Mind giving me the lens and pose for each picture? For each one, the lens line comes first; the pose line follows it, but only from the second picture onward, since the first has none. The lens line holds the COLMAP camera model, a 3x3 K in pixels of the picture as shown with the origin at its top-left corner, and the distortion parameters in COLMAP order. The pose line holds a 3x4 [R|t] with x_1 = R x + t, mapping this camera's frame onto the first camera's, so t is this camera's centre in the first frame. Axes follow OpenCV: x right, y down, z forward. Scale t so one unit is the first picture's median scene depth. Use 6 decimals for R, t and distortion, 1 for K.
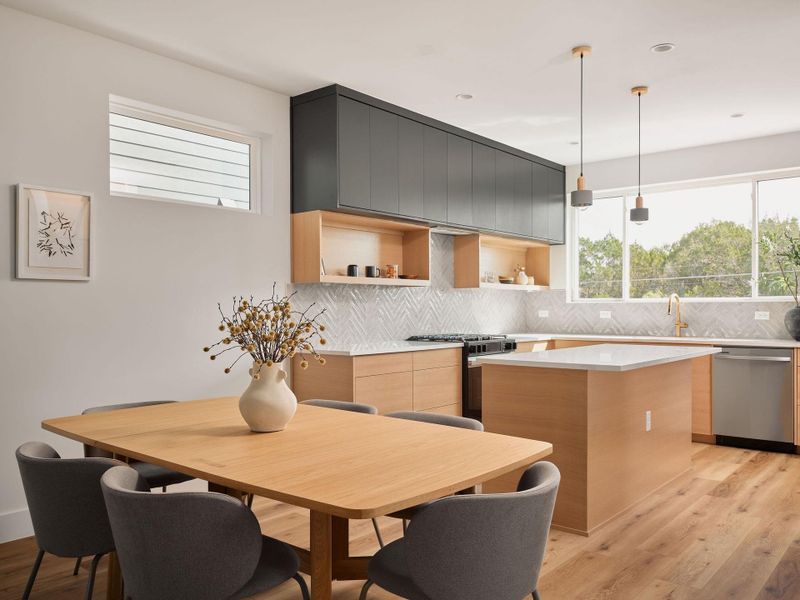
lens RADIAL K [[656.0, 0, 402.2], [0, 656.0, 311.3], [0, 0, 1]] dist [0.001386, 0.000855]
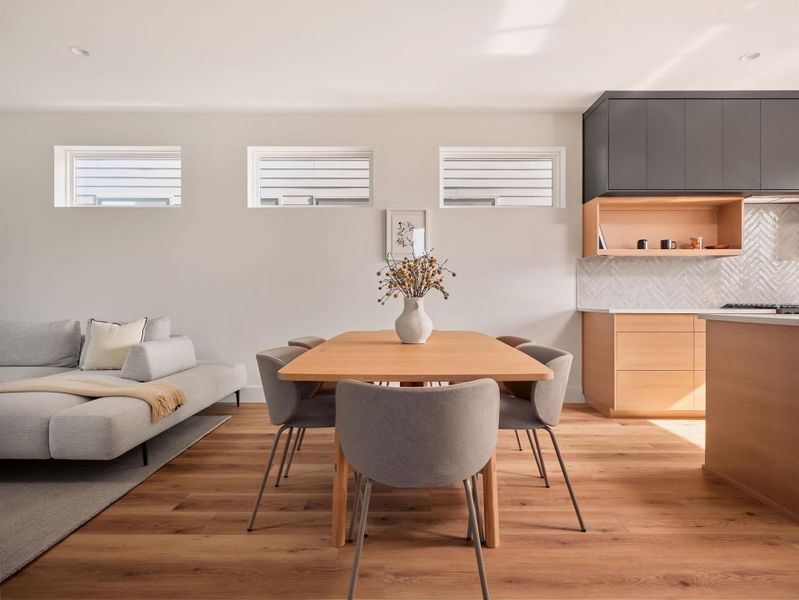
lens RADIAL K [[436.3, 0, 399.5], [0, 436.3, 300.0], [0, 0, 1]] dist [0.002472, 0.000878]
pose [[0.637122, 0.005035, -0.770746, 0.206412], [-0.007431, 0.999972, 0.000390, 0.032934], [0.770727, 0.005479, 0.637142, 0.136521]]
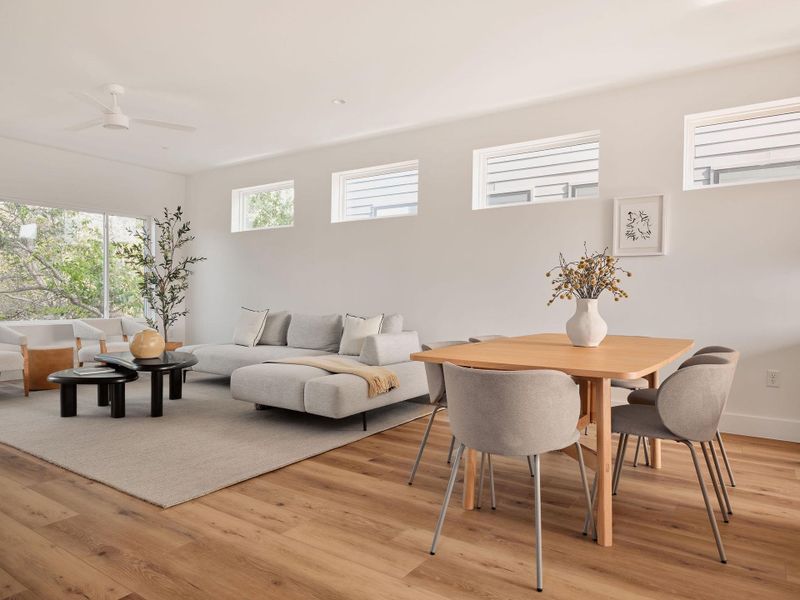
lens RADIAL K [[523.9, 0, 400.0], [0, 523.9, 300.0], [0, 0, 1]] dist [0.000606, 0.000543]
pose [[0.093477, 0.007947, -0.995590, 0.354540], [-0.018220, 0.999814, 0.006270, 0.031855], [0.995455, 0.017554, 0.093605, 0.195457]]
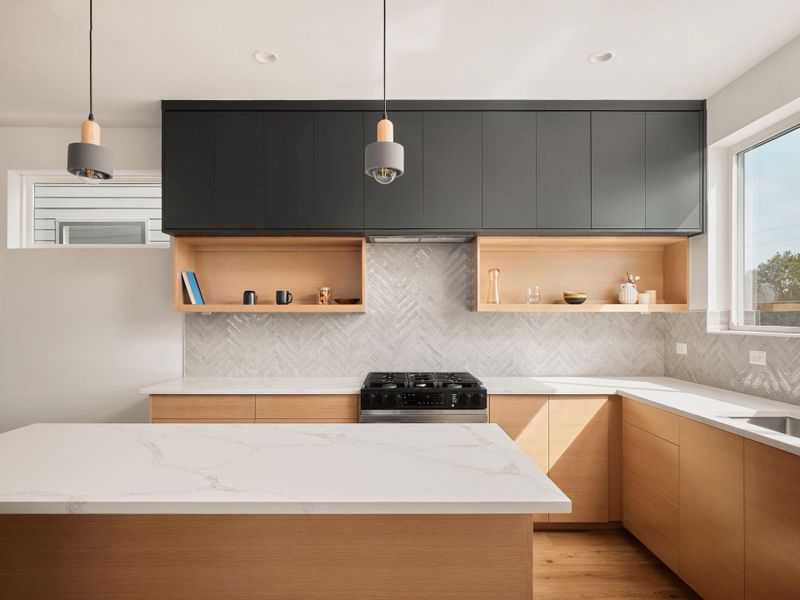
lens RADIAL K [[488.0, 0, 397.6], [0, 488.0, 319.1], [0, 0, 1]] dist [0.002003, 0.001277]
pose [[0.640854, 0.003299, -0.767656, 0.475772], [-0.005471, 0.999985, -0.000270, -0.027256], [0.767644, 0.004373, 0.640862, 0.593275]]
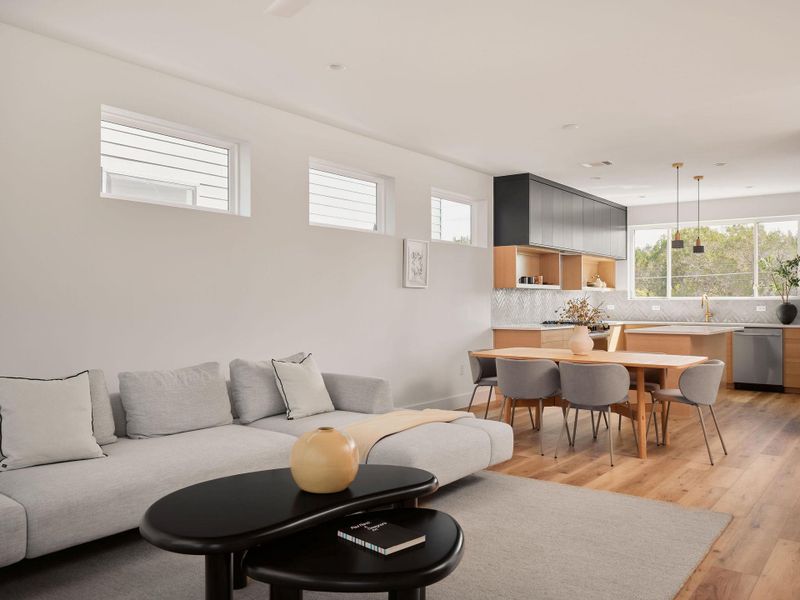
lens RADIAL K [[658.1, 0, 400.0], [0, 658.1, 300.0], [0, 0, 1]] dist [-0.017152, 0.001314]
pose [[0.999071, 0.003639, 0.042941, -0.374204], [-0.003243, 0.999952, -0.009298, 0.003450], [-0.042972, 0.009150, 0.999034, -0.517781]]
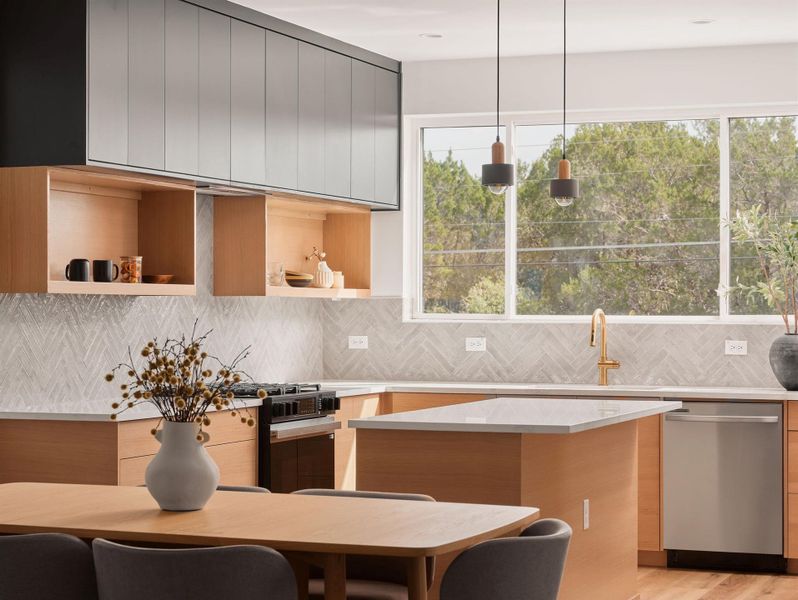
lens RADIAL K [[1814.1, 0, 399.0], [0, 1814.1, 300.0], [0, 0, 1]] dist [0.036107, 0.083586]
pose [[0.946607, 0.006332, 0.322329, -0.257373], [-0.002910, 0.999934, -0.011097, -0.016738], [-0.322378, 0.009567, 0.946563, -0.435861]]
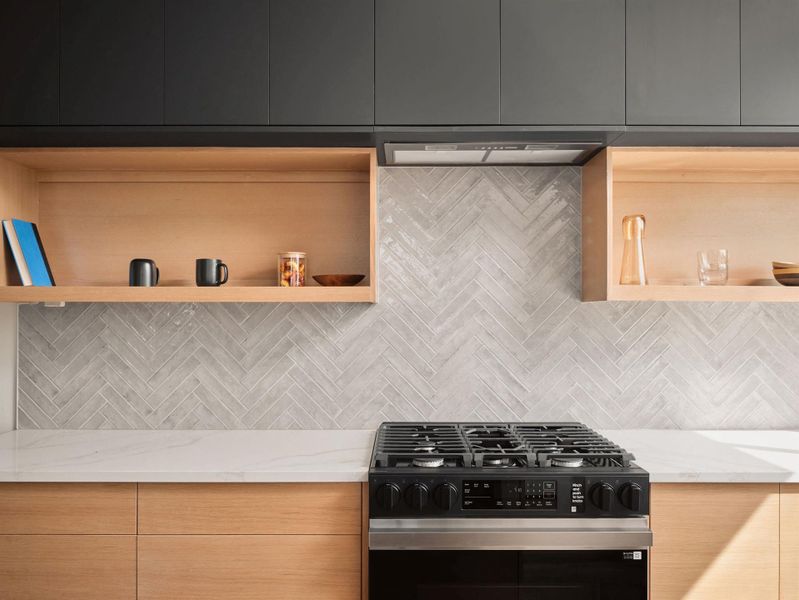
lens RADIAL K [[655.2, 0, 401.7], [0, 655.2, 311.3], [0, 0, 1]] dist [0.001386, 0.000855]
pose [[0.637860, 0.001993, -0.770150, 0.318814], [-0.006362, 0.999976, -0.002681, -0.029061], [0.770126, 0.006610, 0.637857, 0.697597]]
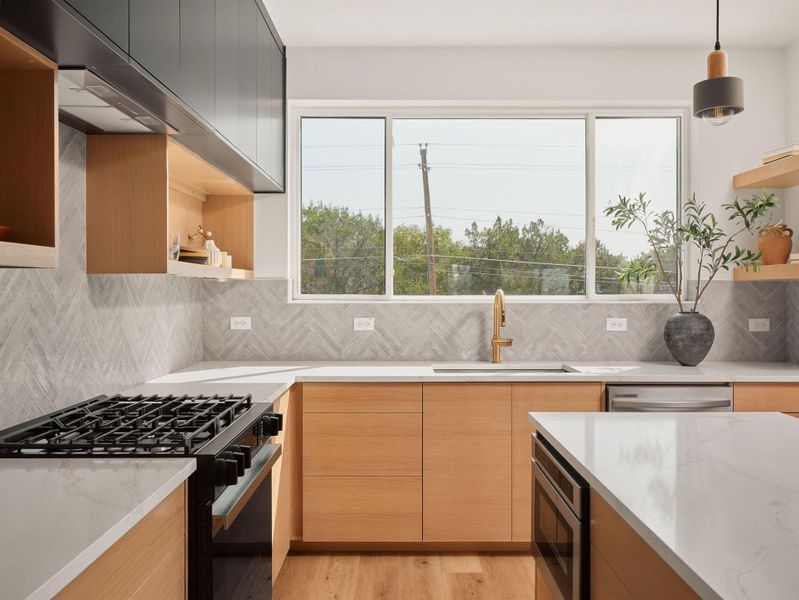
lens RADIAL K [[657.2, 0, 399.5], [0, 657.2, 300.0], [0, 0, 1]] dist [-0.017152, 0.001314]
pose [[0.771260, -0.009161, 0.636454, -0.022999], [0.002843, 0.999936, 0.010948, -0.024404], [-0.636514, -0.006634, 0.771237, 0.618308]]
